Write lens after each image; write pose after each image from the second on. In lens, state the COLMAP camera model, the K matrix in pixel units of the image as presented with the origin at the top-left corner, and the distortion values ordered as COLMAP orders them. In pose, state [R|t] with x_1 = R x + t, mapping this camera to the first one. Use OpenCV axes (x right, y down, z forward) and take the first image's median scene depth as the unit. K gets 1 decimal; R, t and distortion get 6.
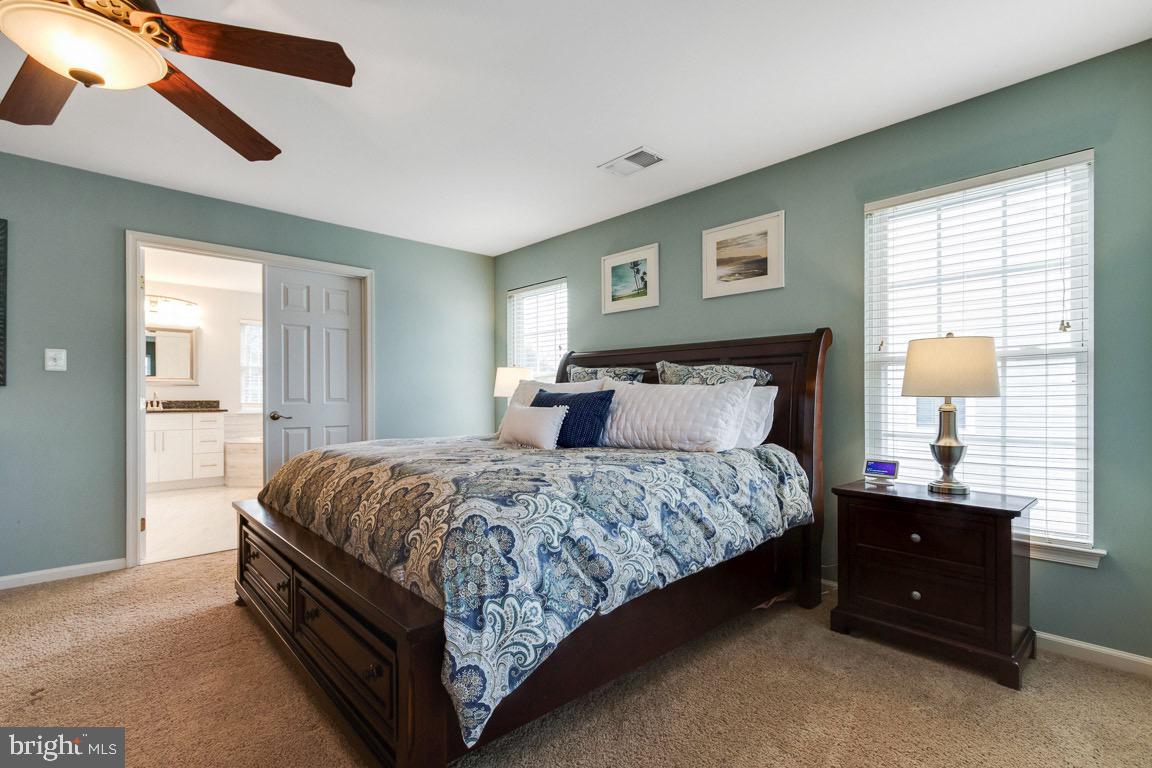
lens RADIAL K [[533.3, 0, 567.5], [0, 533.3, 394.3], [0, 0, 1]] dist [0.006084, -0.001765]
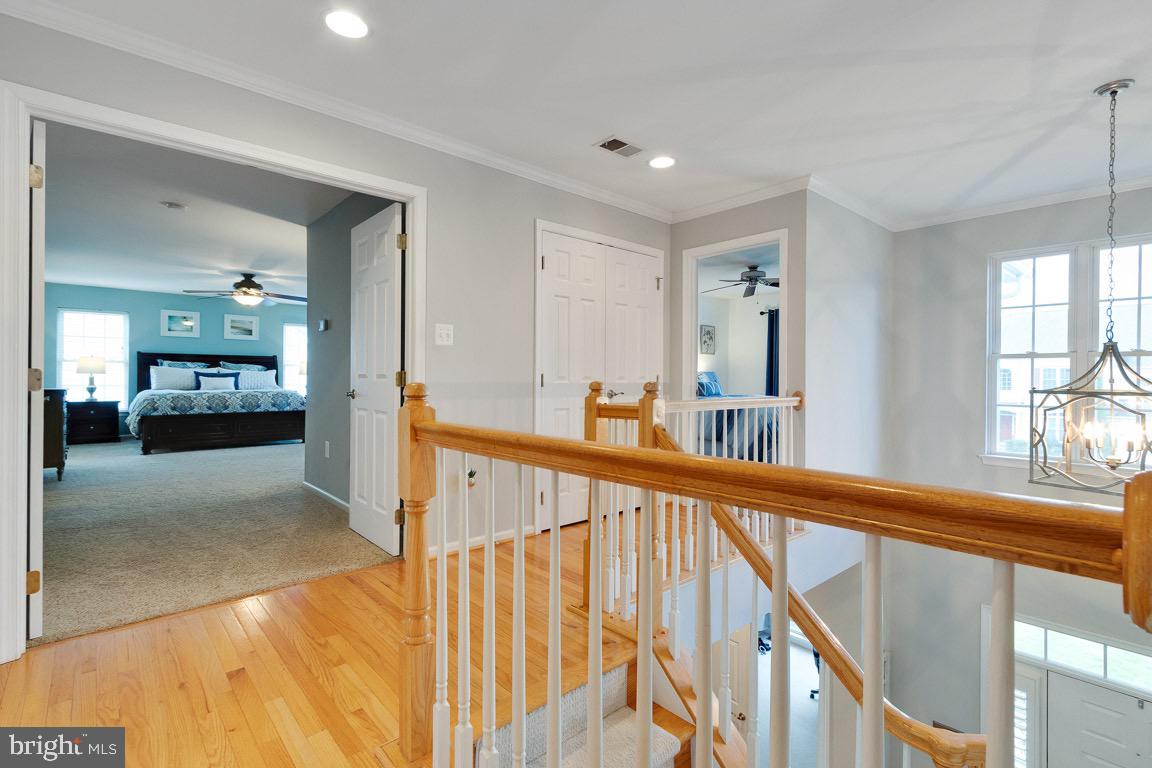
lens RADIAL K [[533.3, 0, 572.8], [0, 533.3, 379.2], [0, 0, 1]] dist [0.006084, -0.001765]
pose [[0.025800, -0.007008, 0.999643, -2.744320], [-0.009735, 0.999926, 0.007261, -0.007394], [-0.999620, -0.009919, 0.025730, -0.969955]]
